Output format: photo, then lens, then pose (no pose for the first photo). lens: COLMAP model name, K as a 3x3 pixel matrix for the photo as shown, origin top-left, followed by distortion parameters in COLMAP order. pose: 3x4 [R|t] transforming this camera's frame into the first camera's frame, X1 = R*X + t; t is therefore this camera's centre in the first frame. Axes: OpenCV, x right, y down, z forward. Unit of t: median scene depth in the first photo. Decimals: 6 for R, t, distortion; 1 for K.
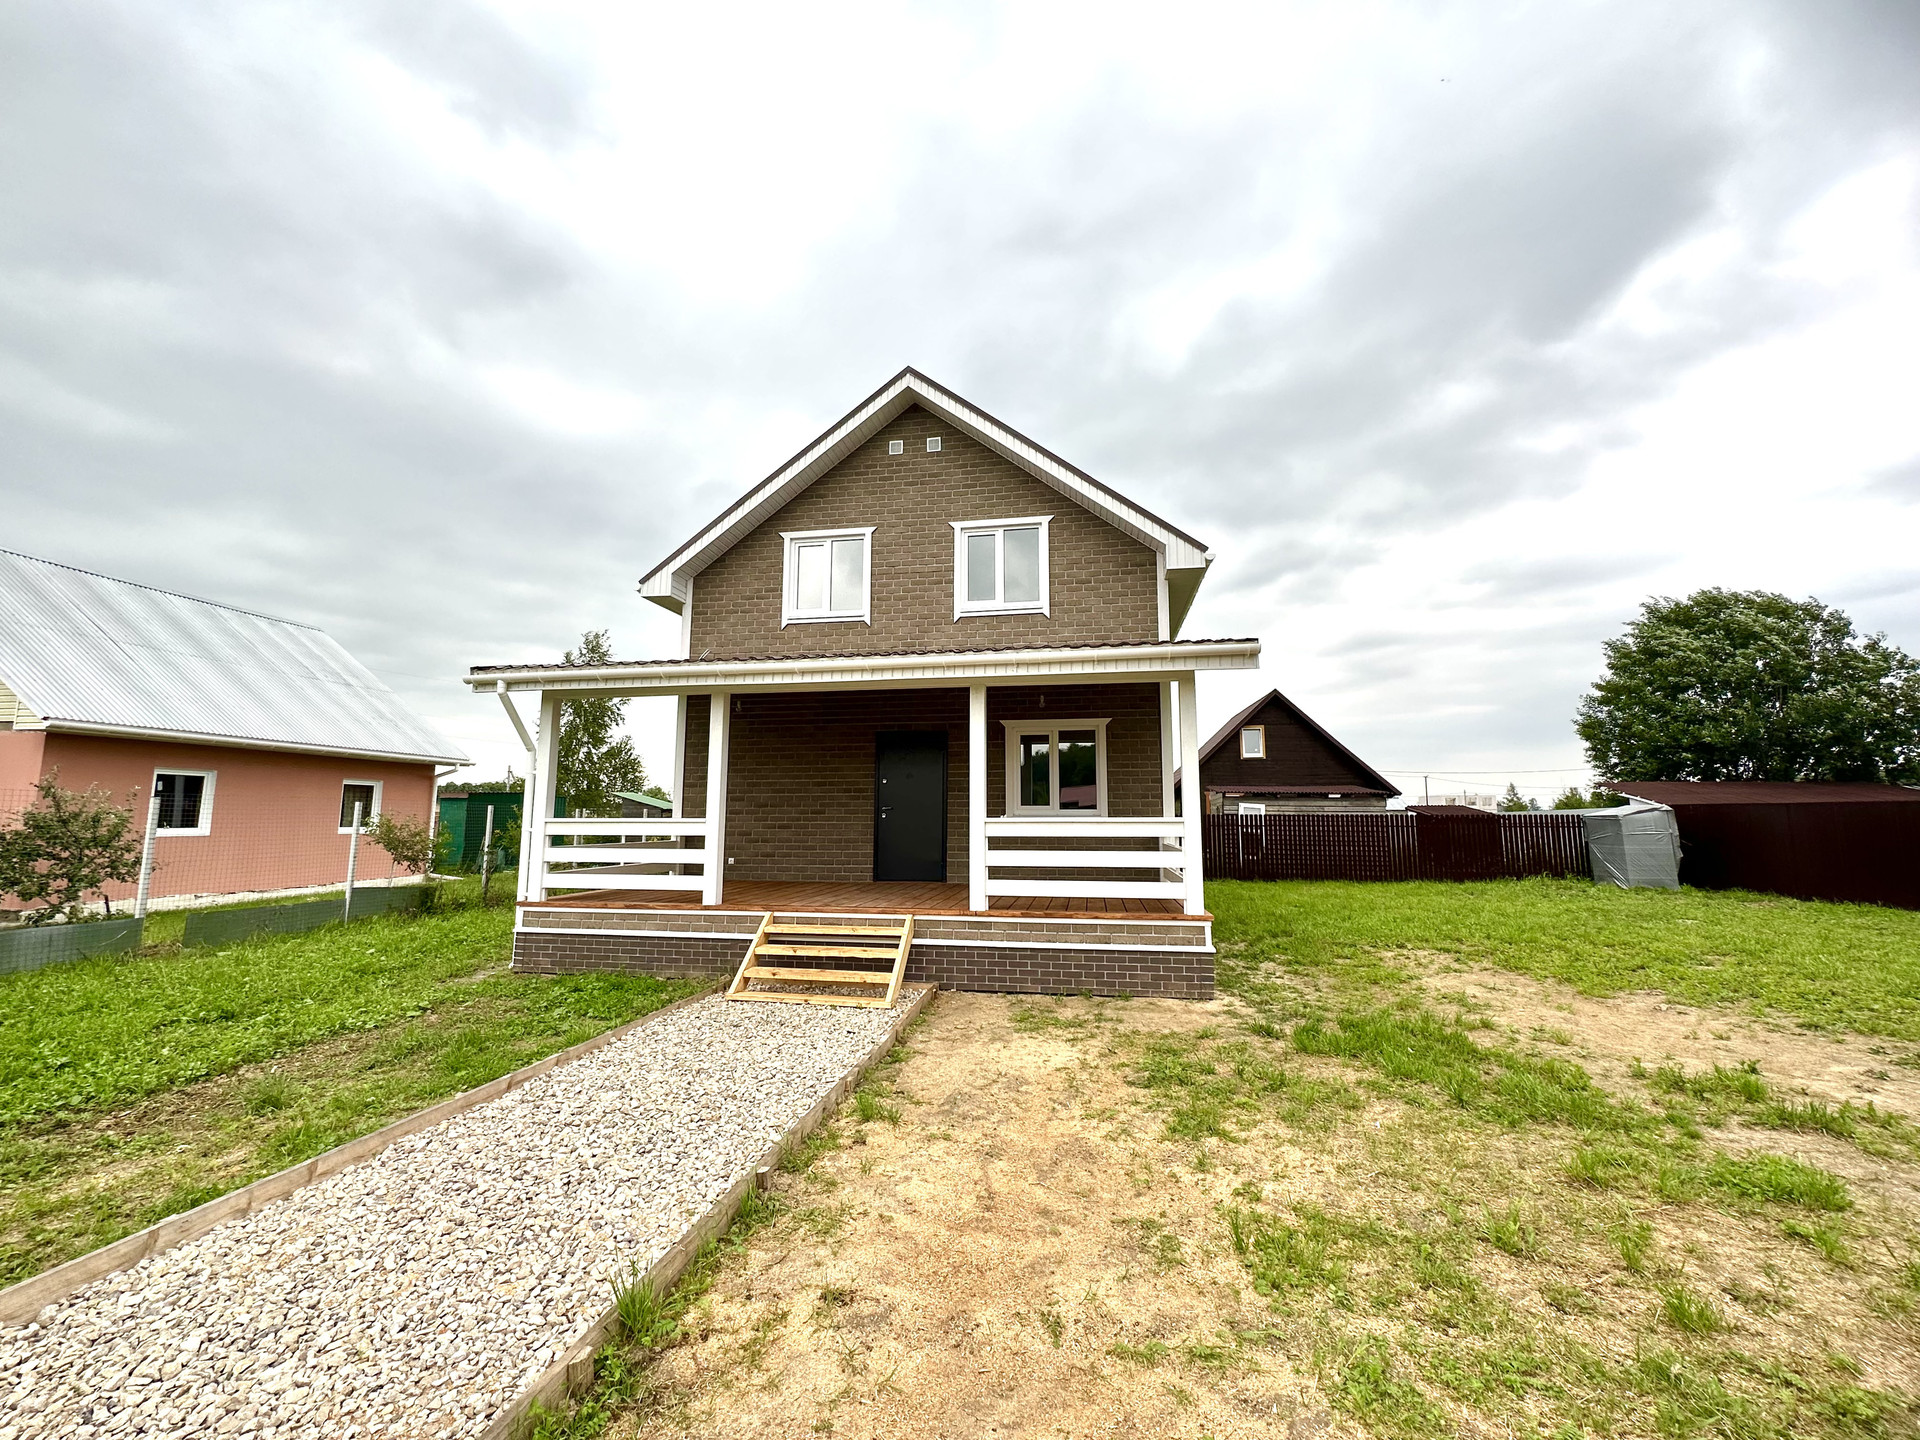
lens RADIAL K [[764.7, 0, 960.1], [0, 764.7, 722.2], [0, 0, 1]] dist [-0.002863, 0.000461]
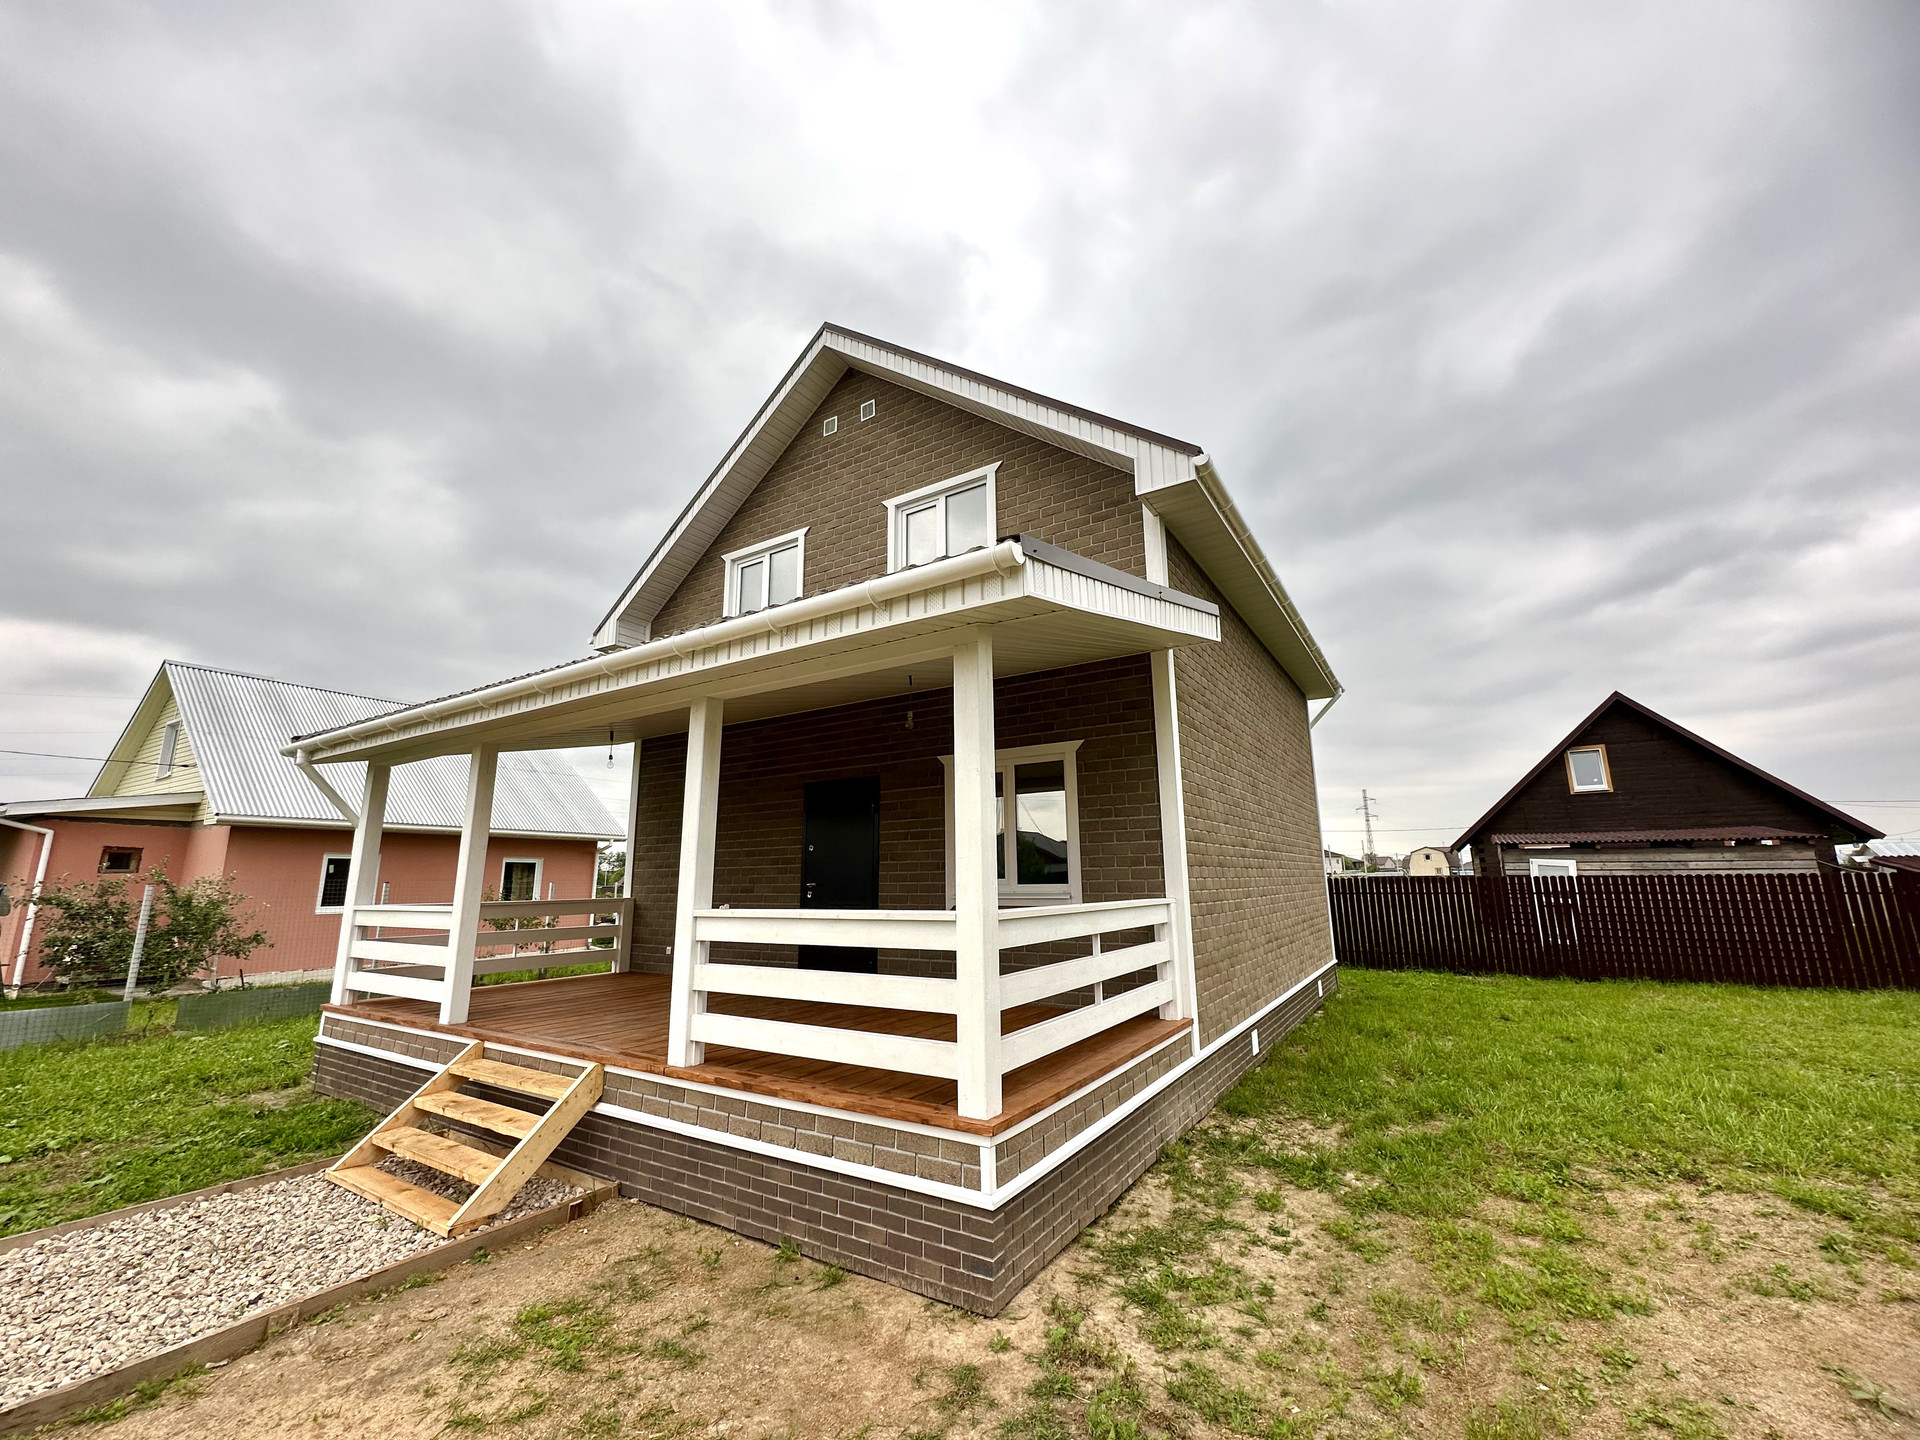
lens RADIAL K [[764.7, 0, 960.1], [0, 764.7, 722.2], [0, 0, 1]] dist [-0.002863, 0.000461]
pose [[0.922329, -0.090467, -0.375665, 0.327963], [0.061061, 0.994115, -0.089483, 0.029573], [0.381549, 0.059594, 0.922425, 0.347001]]
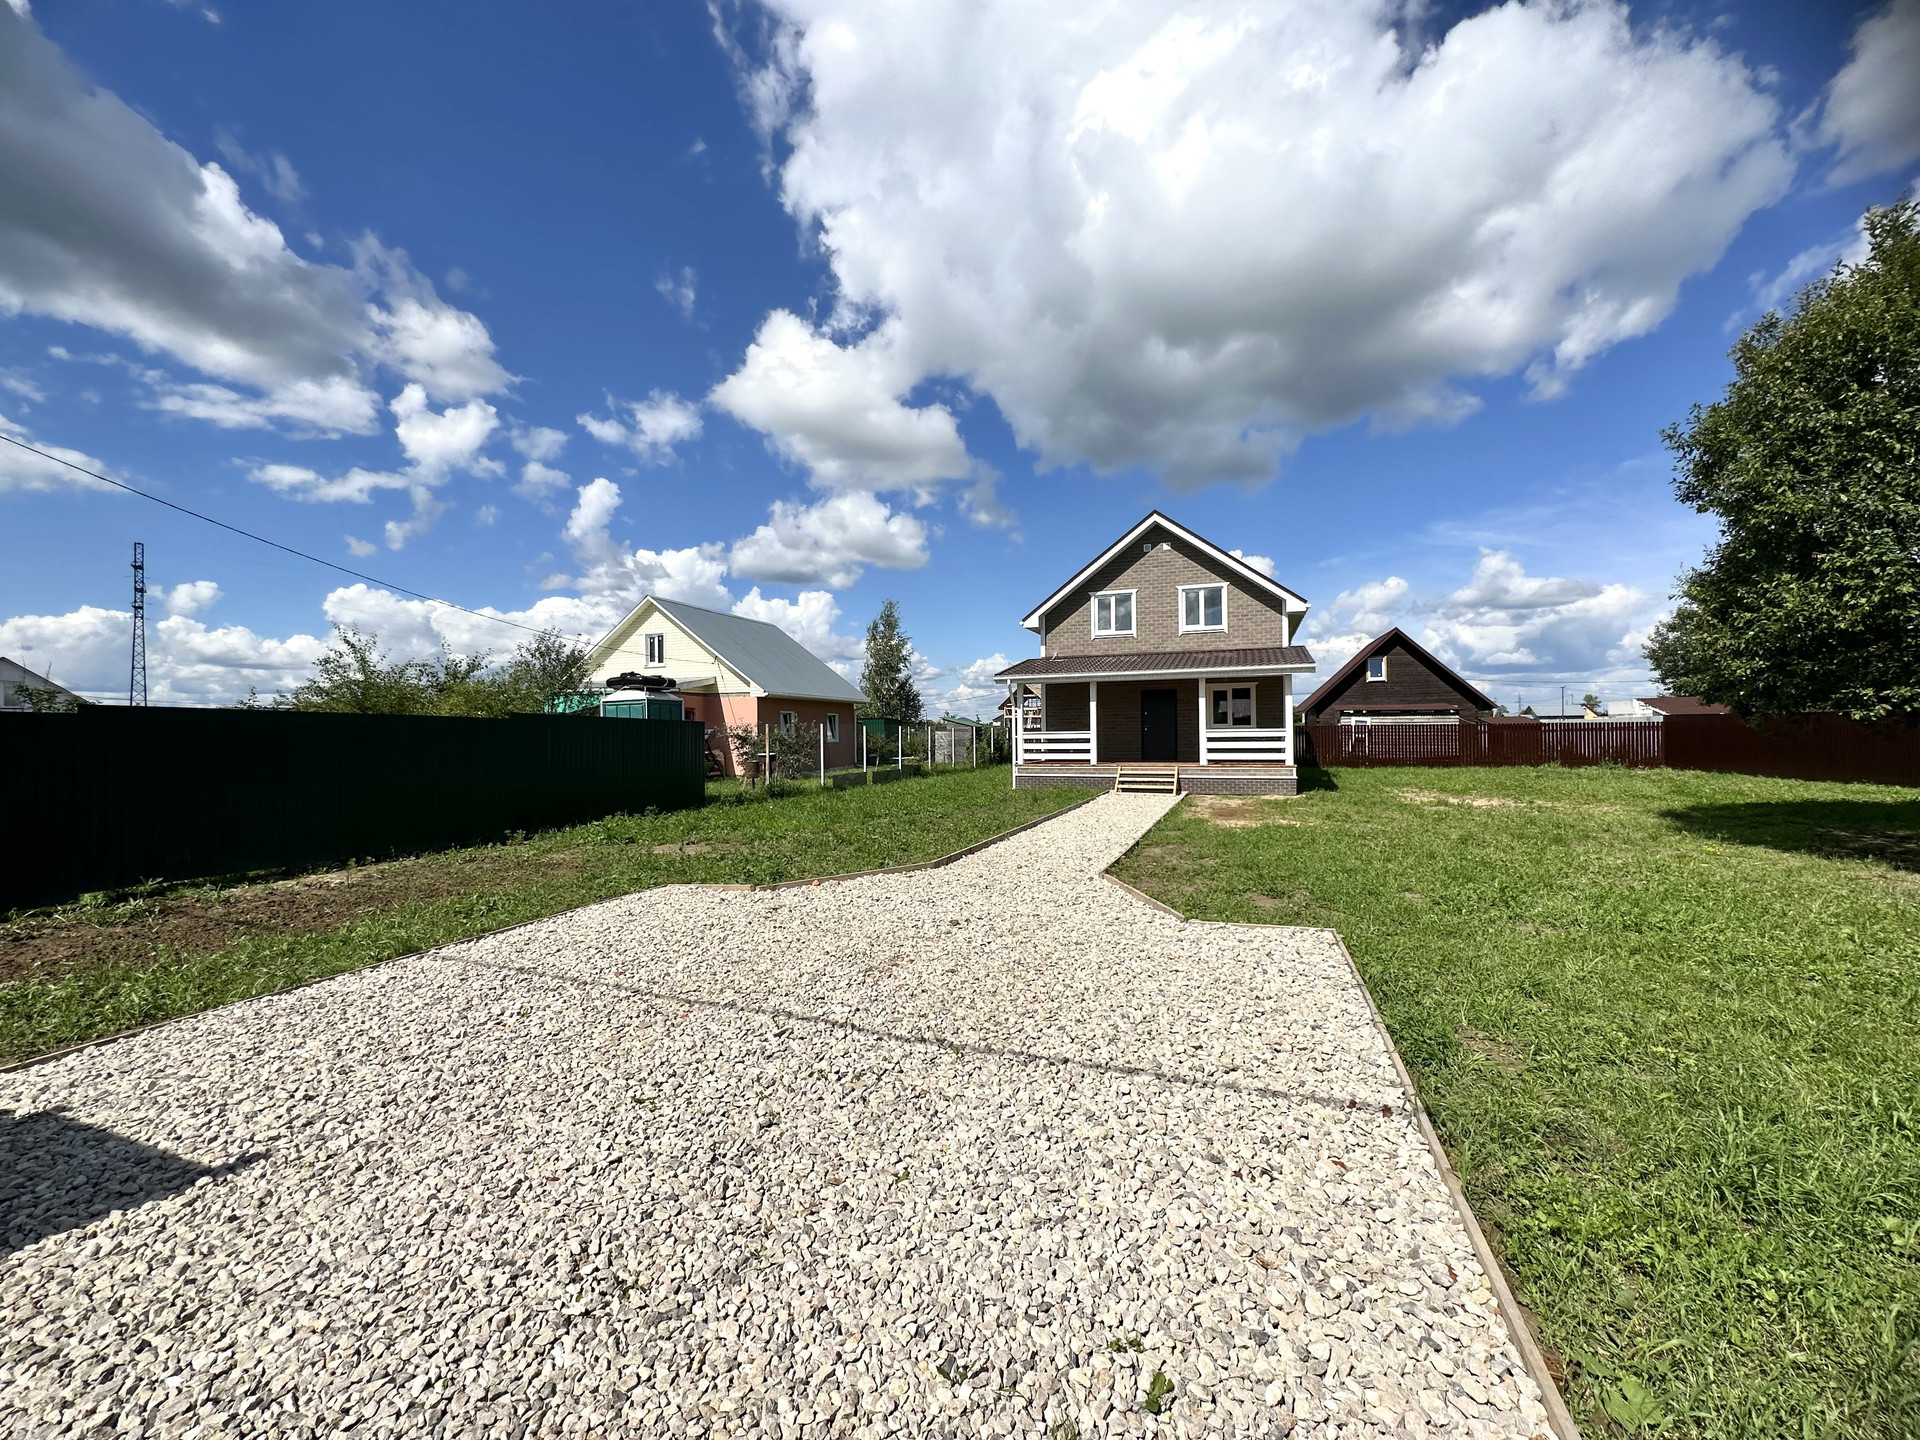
lens RADIAL K [[764.7, 0, 960.1], [0, 764.7, 722.2], [0, 0, 1]] dist [-0.002863, 0.000461]
pose [[0.982025, -0.014356, -0.188204, -0.206380], [0.036427, 0.992773, 0.114345, -0.158429], [0.185202, -0.119145, 0.975451, -1.167938]]
